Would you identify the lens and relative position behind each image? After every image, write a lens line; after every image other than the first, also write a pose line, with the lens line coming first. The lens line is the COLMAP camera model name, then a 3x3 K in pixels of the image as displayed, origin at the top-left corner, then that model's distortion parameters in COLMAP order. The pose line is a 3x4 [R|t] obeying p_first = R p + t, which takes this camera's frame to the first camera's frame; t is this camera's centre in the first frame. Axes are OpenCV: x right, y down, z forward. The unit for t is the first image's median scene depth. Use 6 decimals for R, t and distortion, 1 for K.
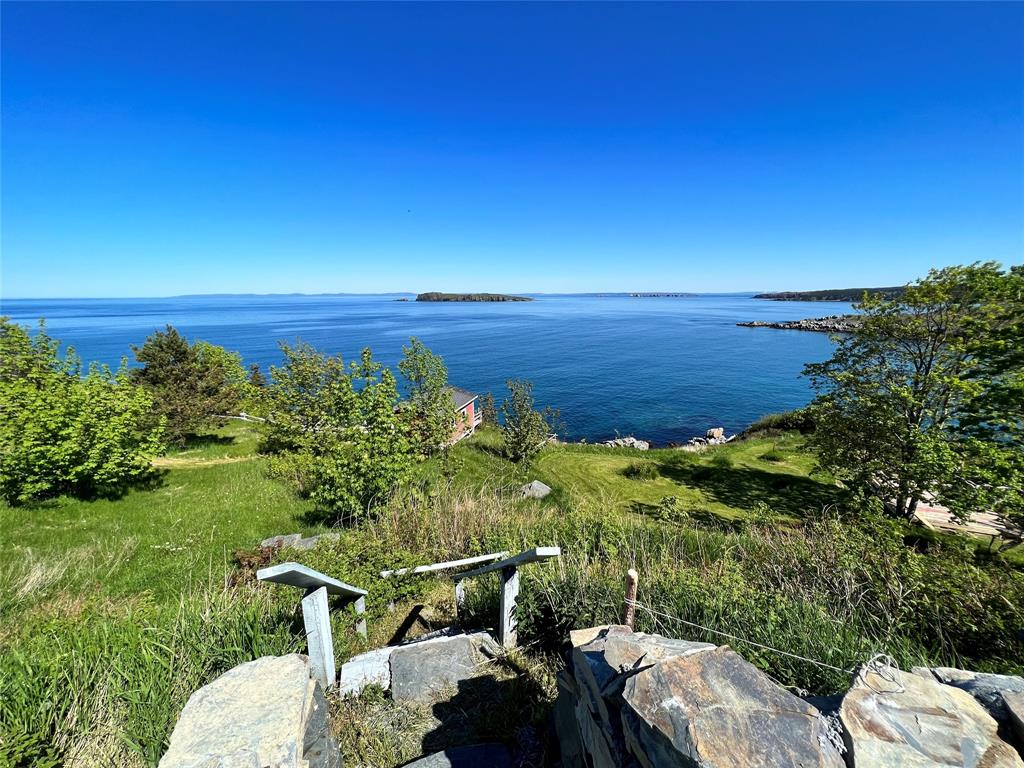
lens RADIAL K [[408.5, 0, 509.7], [0, 408.5, 382.0], [0, 0, 1]] dist [-0.001563, 0.000996]
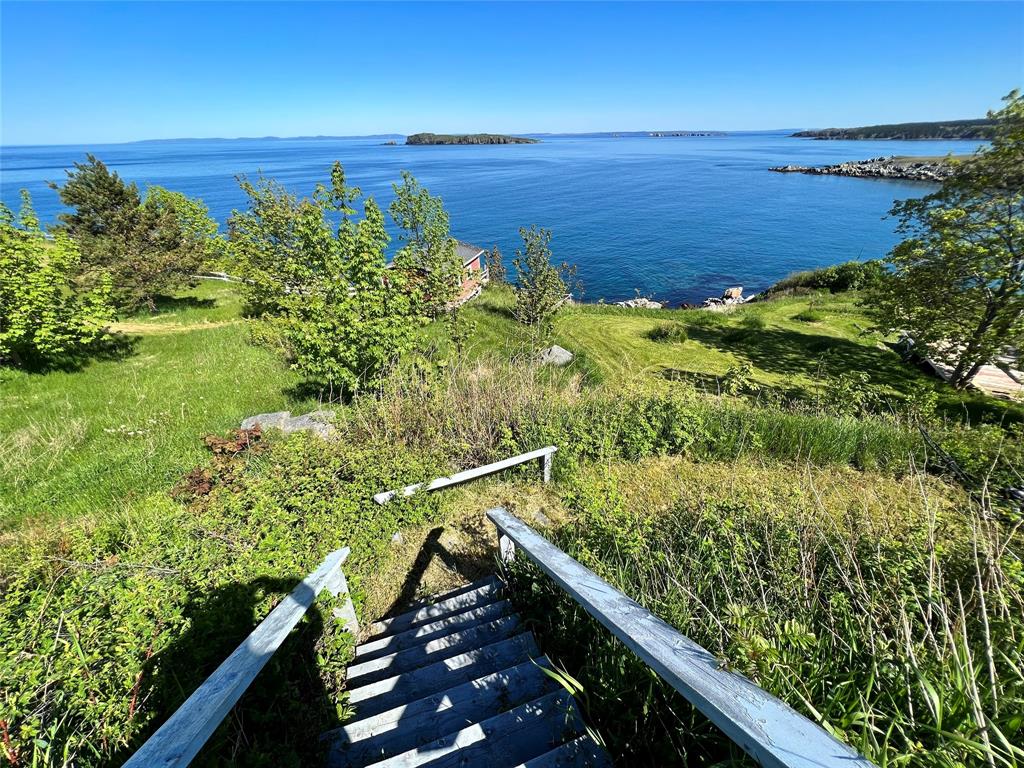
lens RADIAL K [[408.5, 0, 509.7], [0, 408.5, 382.0], [0, 0, 1]] dist [-0.001563, 0.000996]
pose [[0.999938, -0.006182, -0.009243, -0.035000], [0.008859, 0.945273, 0.326159, 0.032297], [0.006721, -0.326221, 0.945270, 0.163299]]
